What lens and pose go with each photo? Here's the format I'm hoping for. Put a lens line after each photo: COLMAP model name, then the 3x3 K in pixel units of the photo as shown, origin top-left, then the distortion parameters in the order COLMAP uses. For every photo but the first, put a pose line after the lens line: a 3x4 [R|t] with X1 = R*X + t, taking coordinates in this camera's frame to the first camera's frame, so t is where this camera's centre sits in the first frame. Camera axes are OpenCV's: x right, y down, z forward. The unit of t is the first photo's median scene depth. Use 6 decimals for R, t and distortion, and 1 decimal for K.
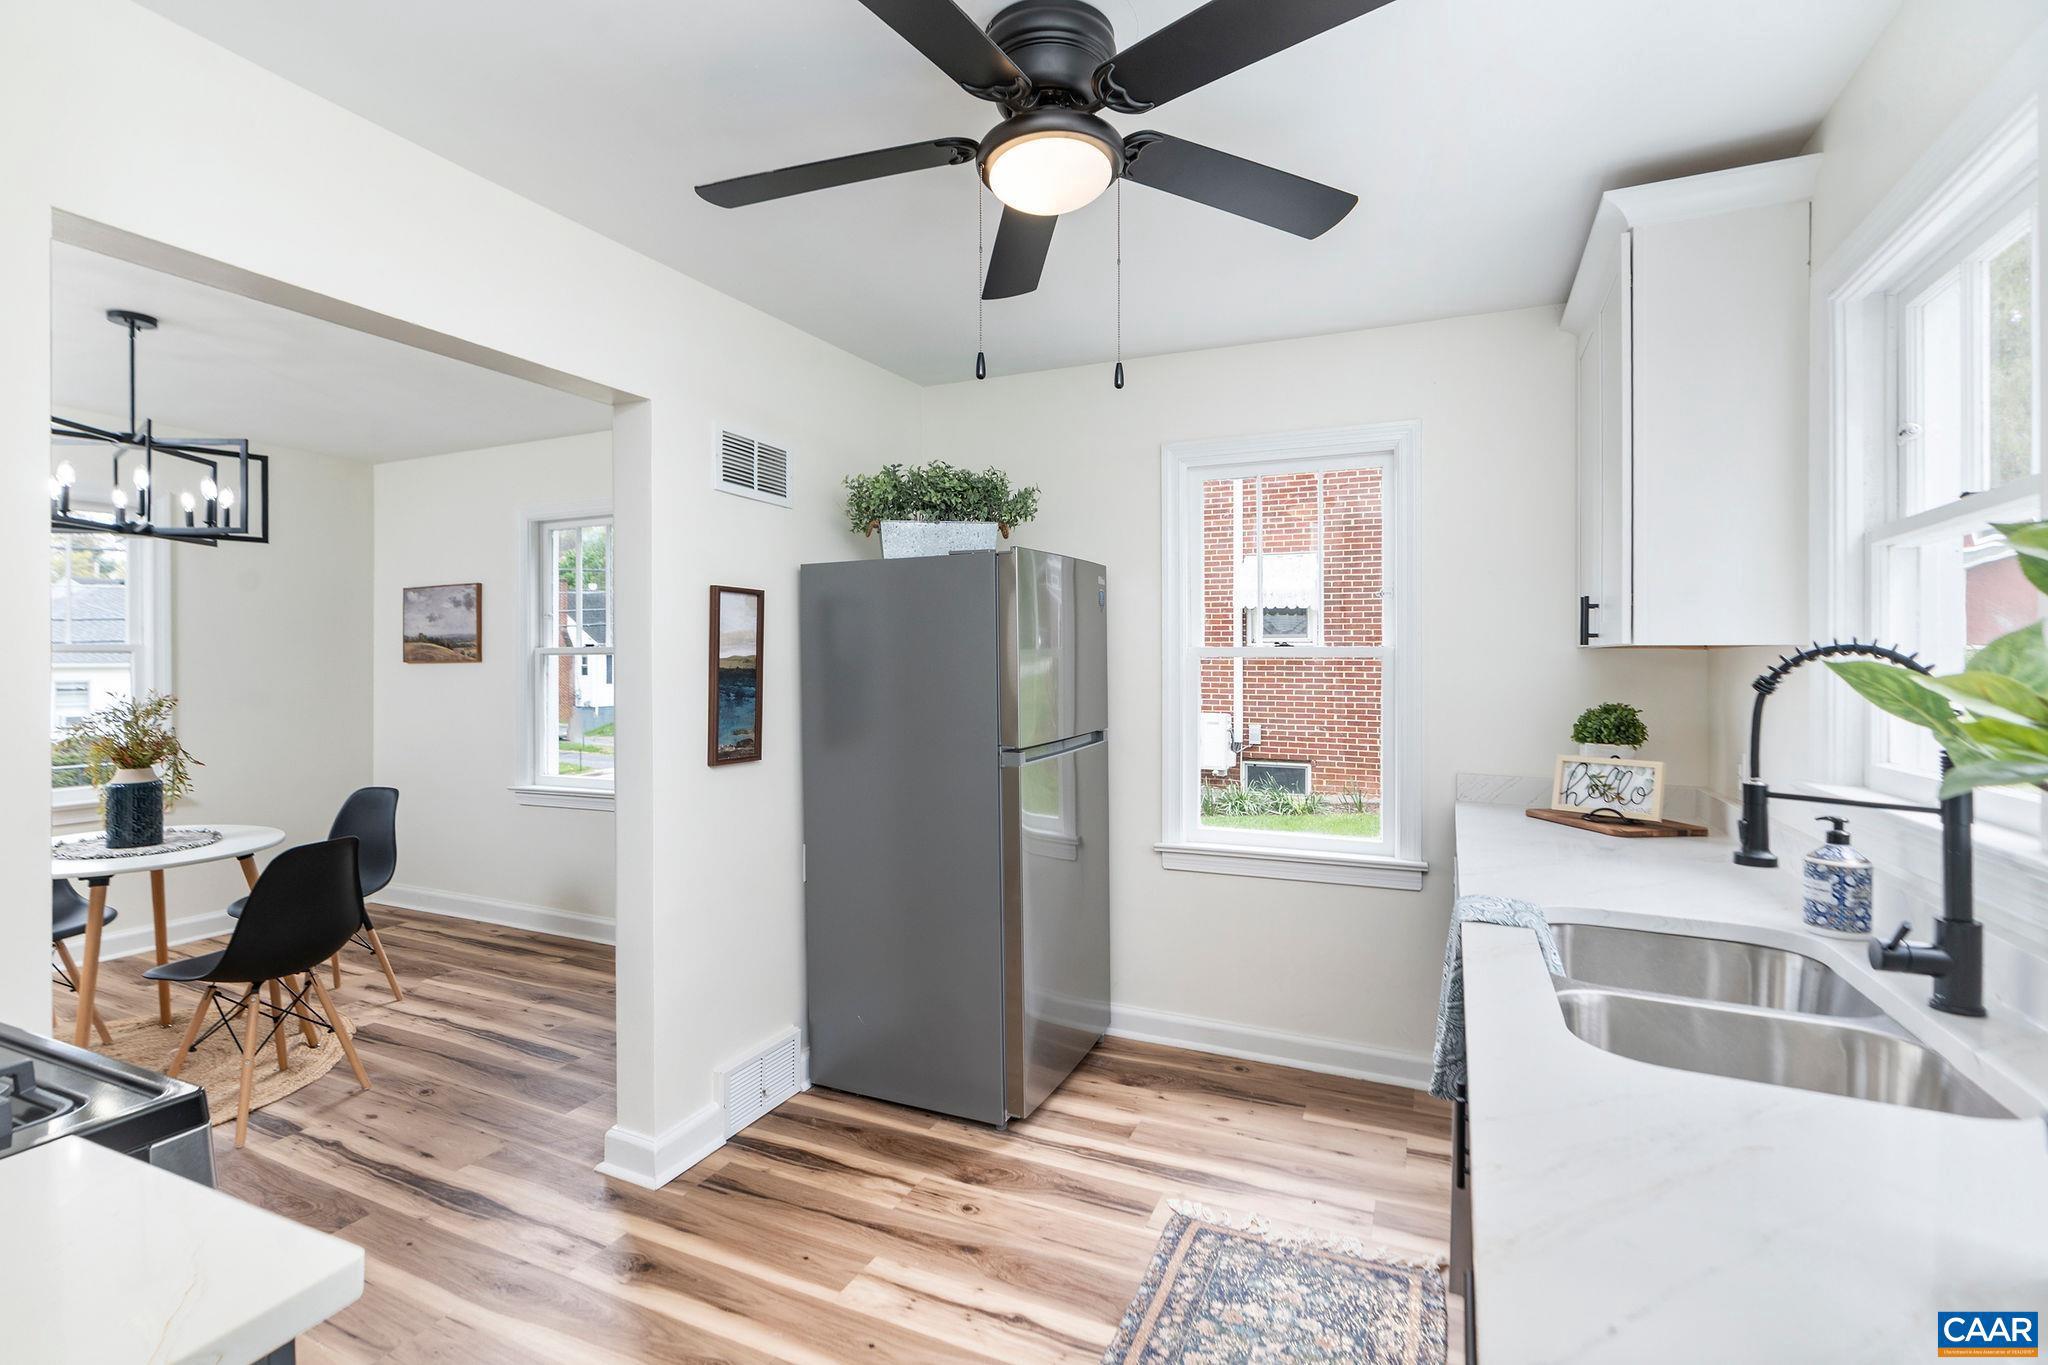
lens RADIAL K [[941.1, 0, 1031.0], [0, 941.1, 644.6], [0, 0, 1]] dist [-0.002924, 0.000895]
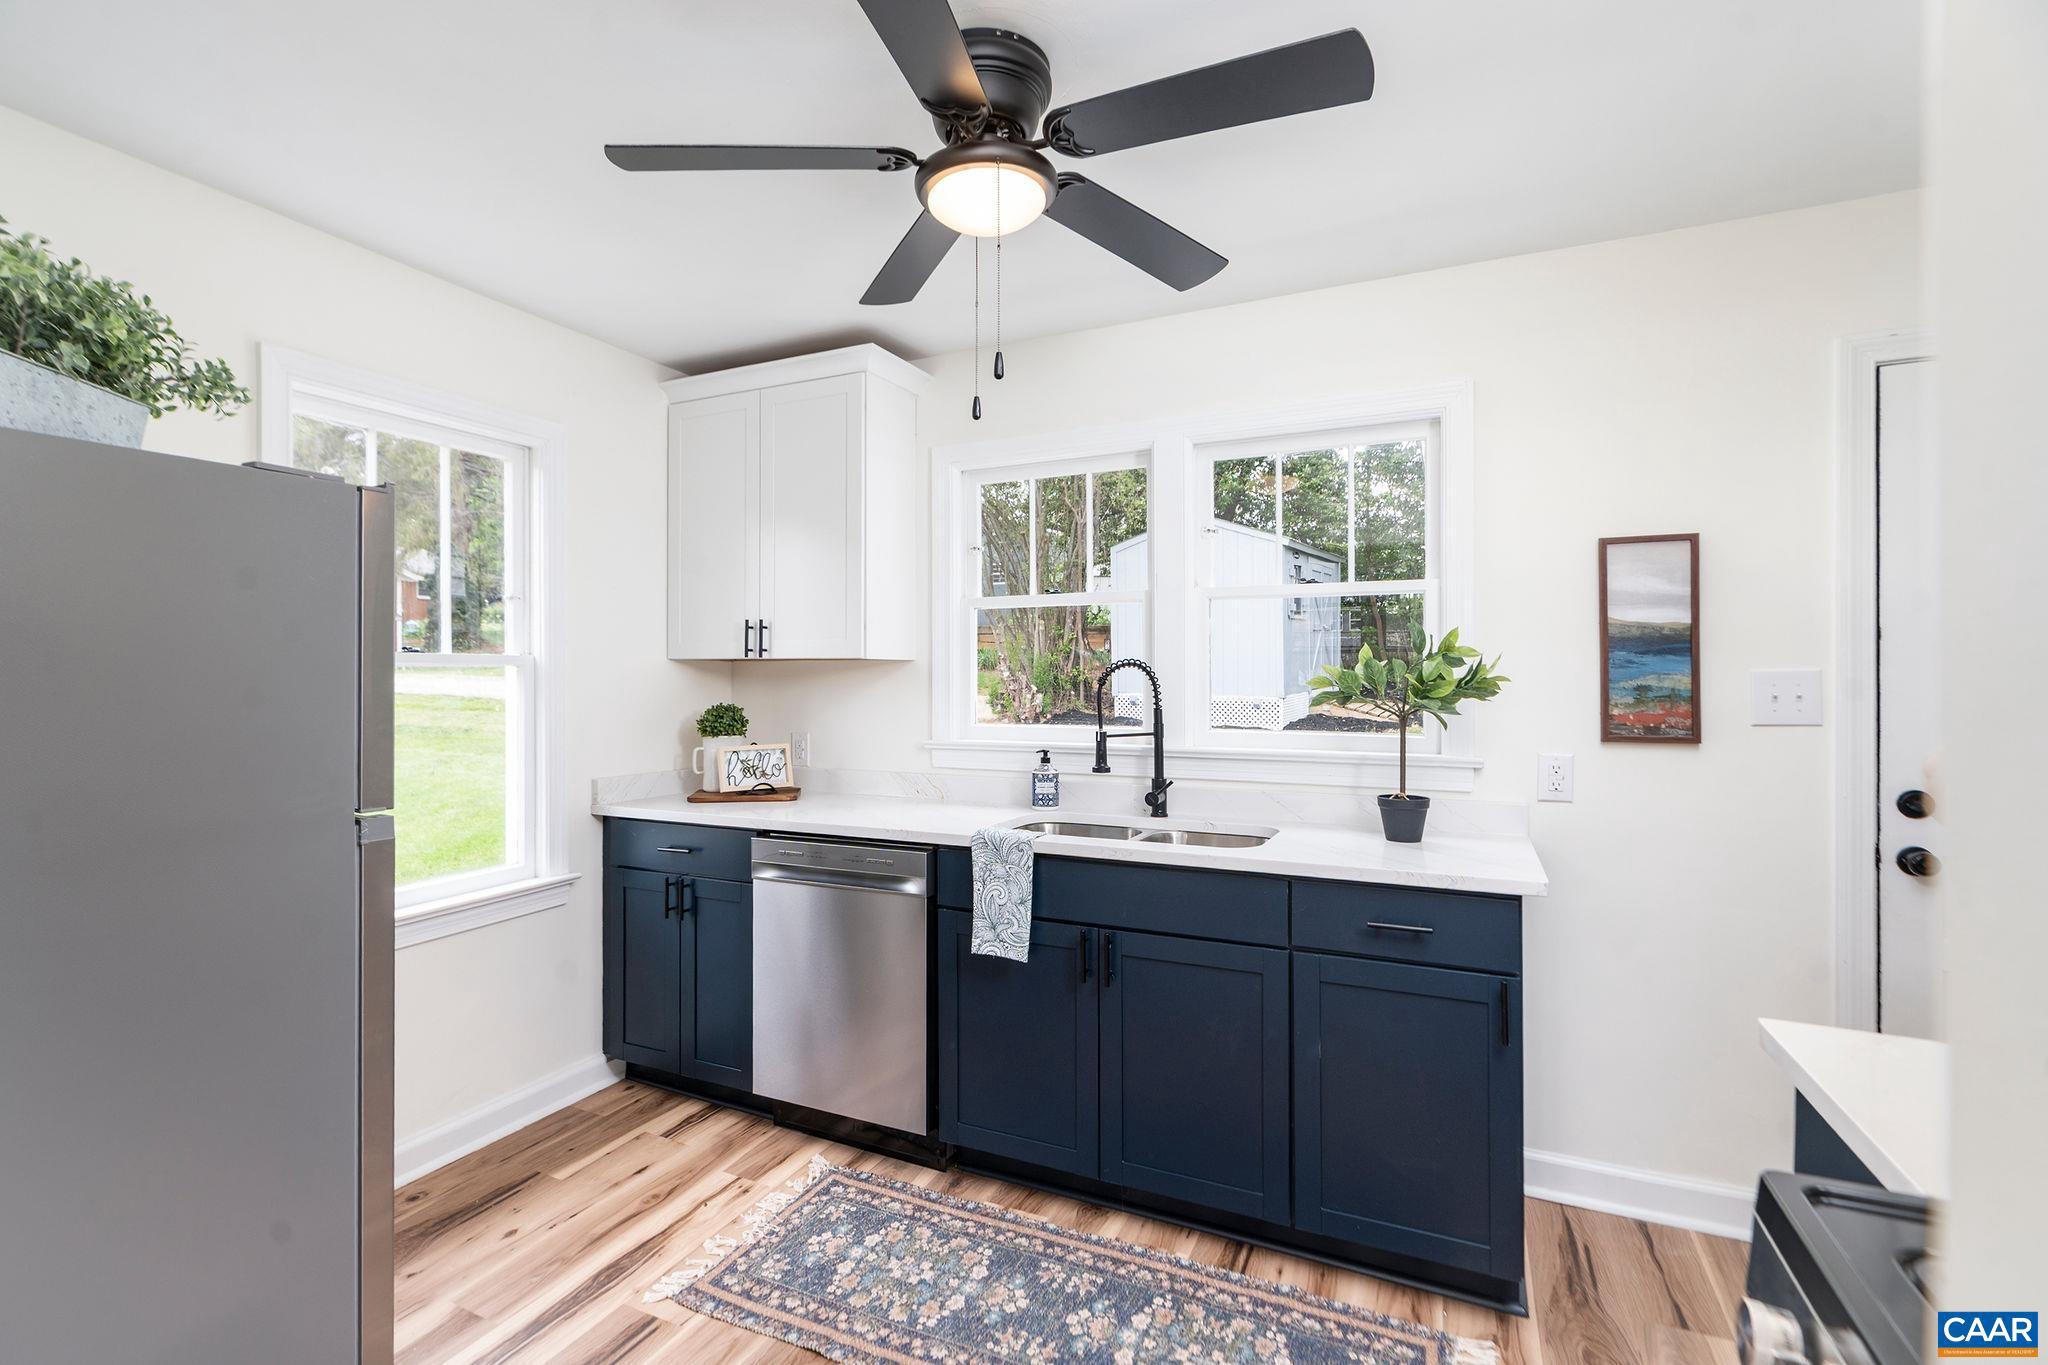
lens RADIAL K [[941.1, 0, 979.5], [0, 941.1, 675.0], [0, 0, 1]] dist [-0.002924, 0.000895]
pose [[0.045511, 0.000768, 0.998964, -0.650087], [-0.015344, 0.999882, -0.000070, 0.019672], [-0.998846, -0.015325, 0.045517, 0.628344]]
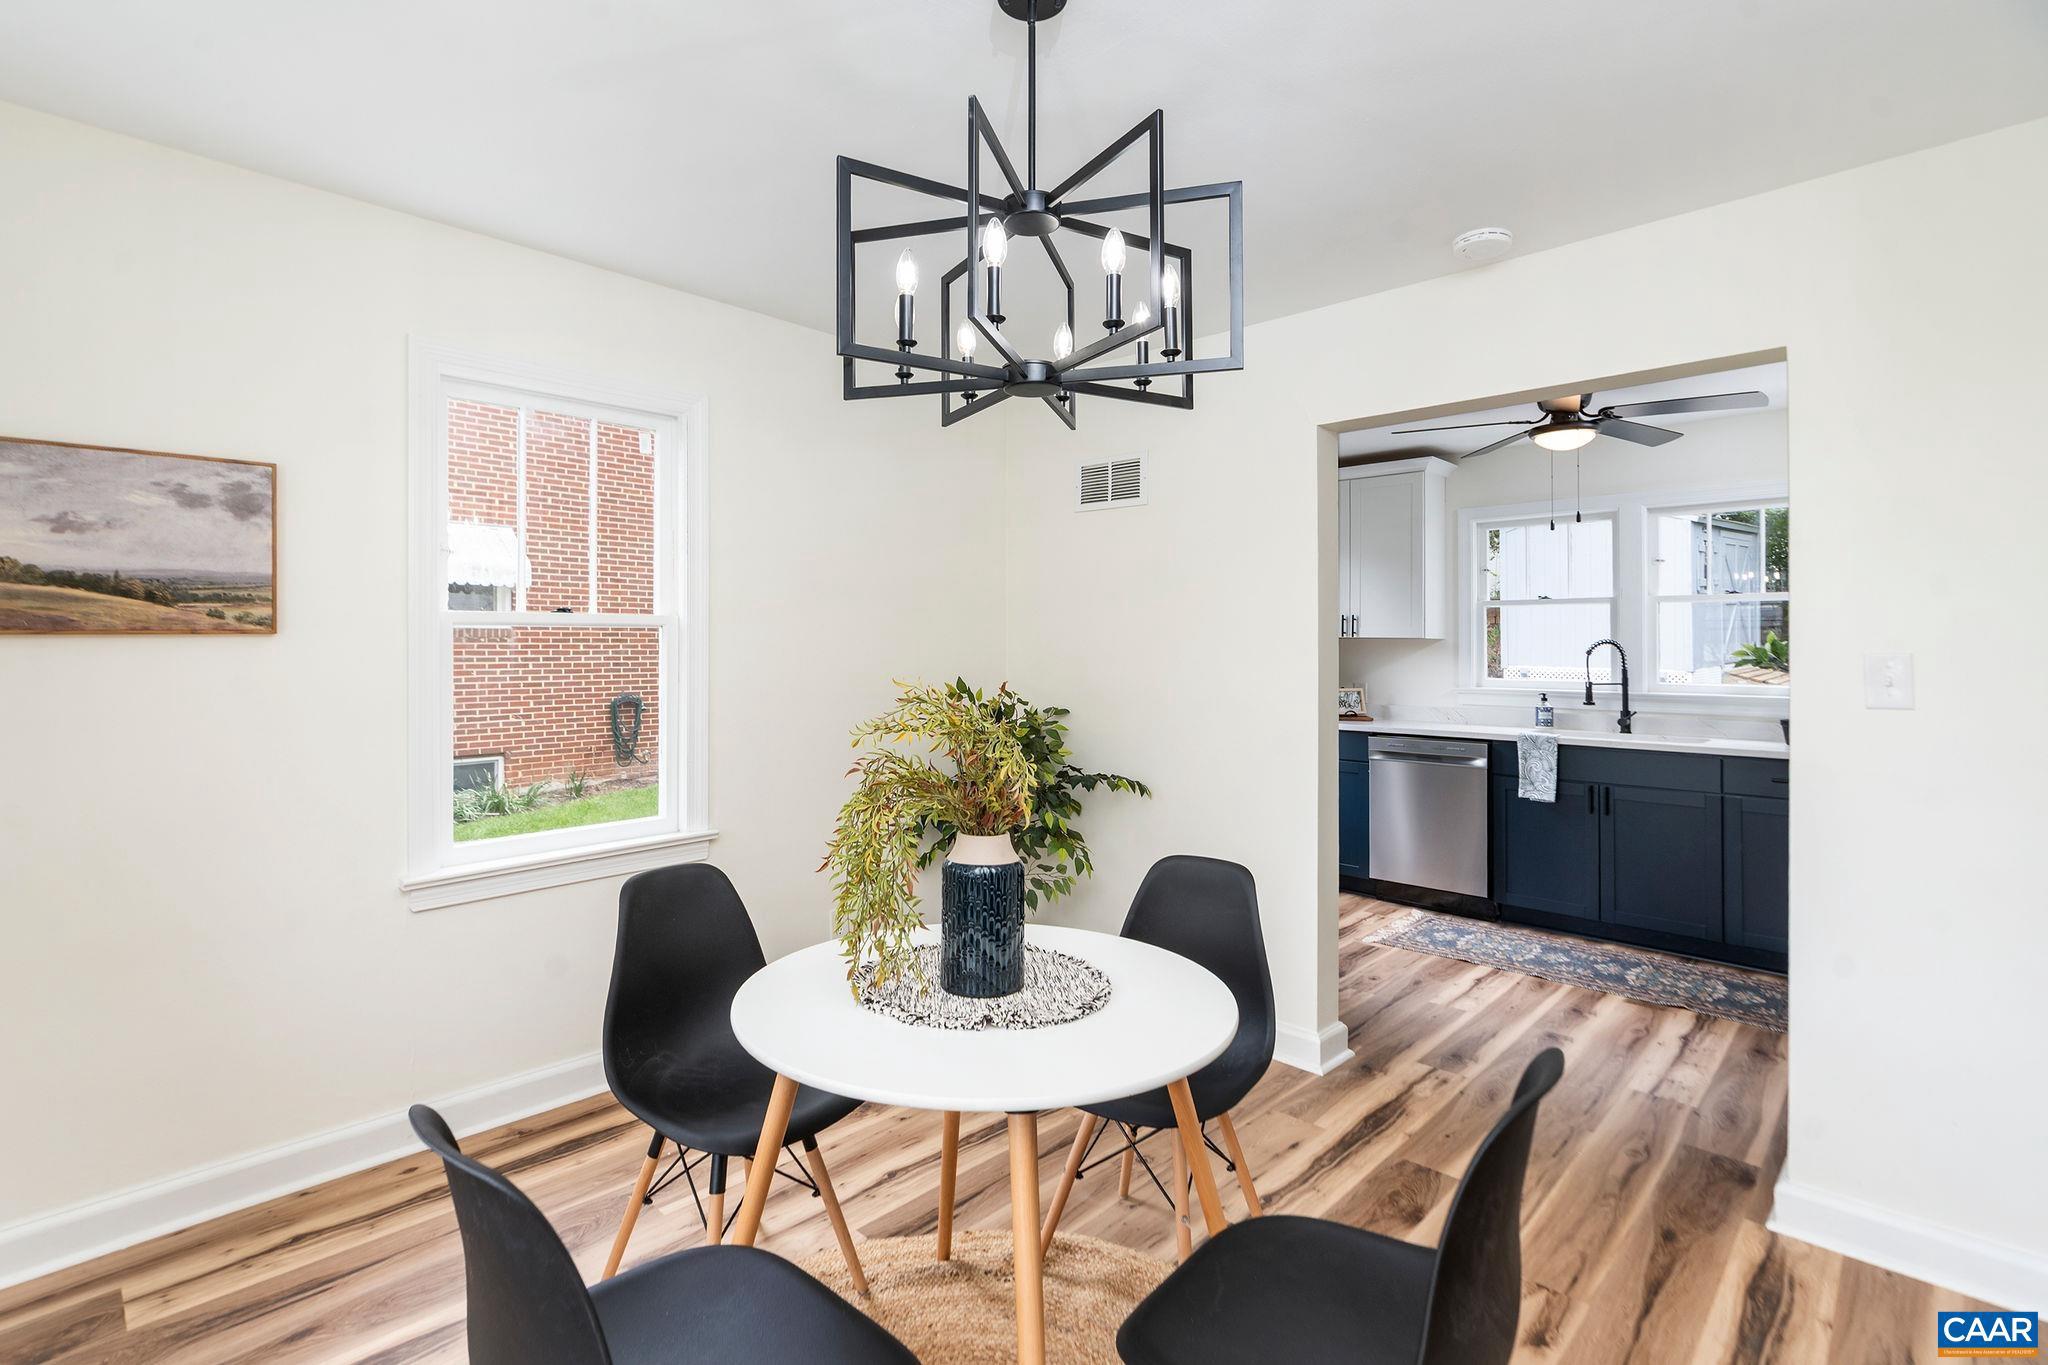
lens RADIAL K [[941.1, 0, 1004.5], [0, 941.1, 636.1], [0, 0, 1]] dist [-0.002924, 0.000895]
pose [[0.350911, 0.013391, 0.936313, -1.694329], [-0.019466, 0.999786, -0.007004, 0.028179], [-0.936206, -0.015768, 0.351097, 0.962334]]
